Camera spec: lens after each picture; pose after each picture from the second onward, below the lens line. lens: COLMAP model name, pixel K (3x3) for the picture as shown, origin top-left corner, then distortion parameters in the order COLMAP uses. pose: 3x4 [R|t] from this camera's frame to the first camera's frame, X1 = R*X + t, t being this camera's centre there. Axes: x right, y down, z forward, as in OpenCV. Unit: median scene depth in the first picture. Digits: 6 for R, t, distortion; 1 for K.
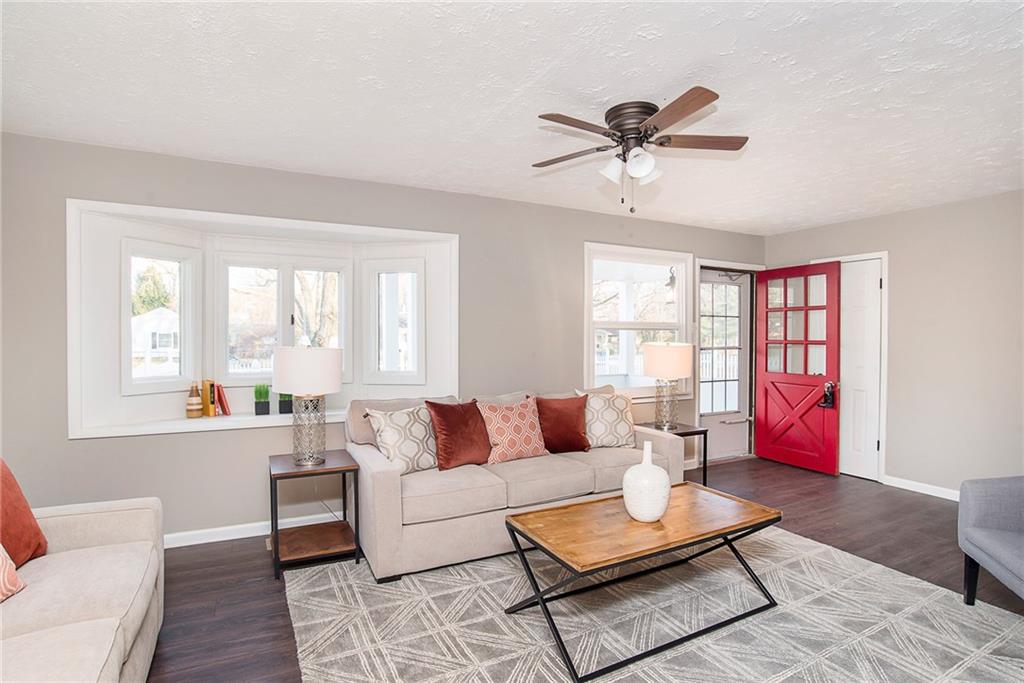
lens RADIAL K [[525.6, 0, 512.8], [0, 525.6, 344.0], [0, 0, 1]] dist [-0.045986, 0.027662]
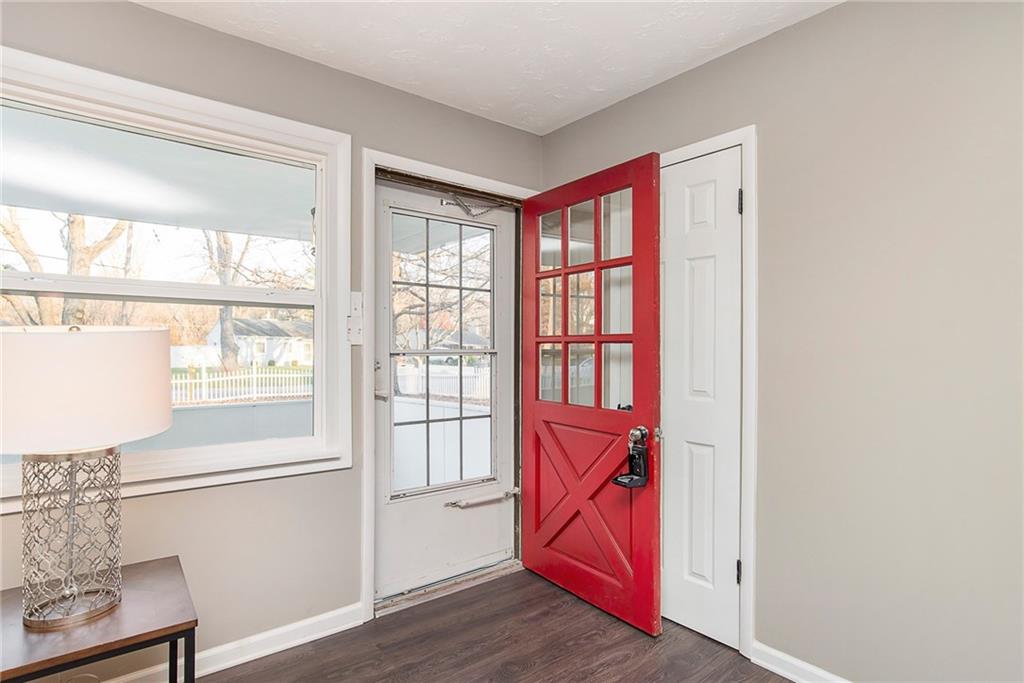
lens RADIAL K [[558.7, 0, 509.4], [0, 558.7, 349.8], [0, 0, 1]] dist [-0.002003, 0.033598]
pose [[0.981938, -0.004450, 0.189150, 0.435352], [0.004655, 0.999989, -0.000641, 0.006669], [-0.189146, 0.001510, 0.981948, 0.580720]]
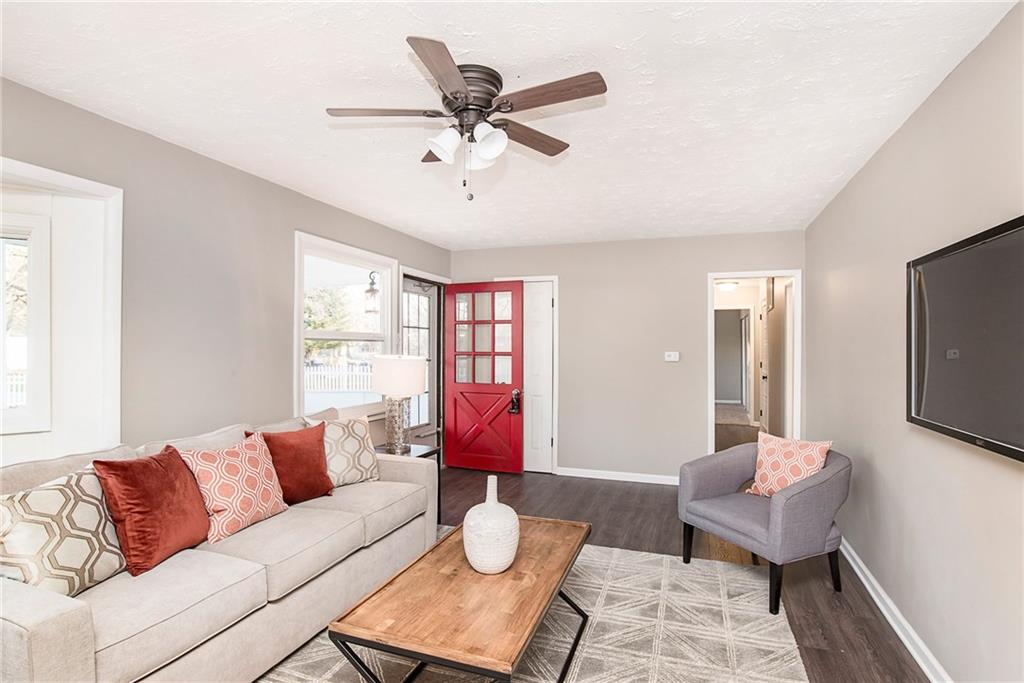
lens RADIAL K [[525.6, 0, 512.8], [0, 525.6, 344.0], [0, 0, 1]] dist [-0.045986, 0.027662]
pose [[0.736020, 0.004052, 0.676948, -0.156766], [0.009709, 0.999816, -0.016541, -0.005294], [-0.676891, 0.018746, 0.735845, 0.194498]]
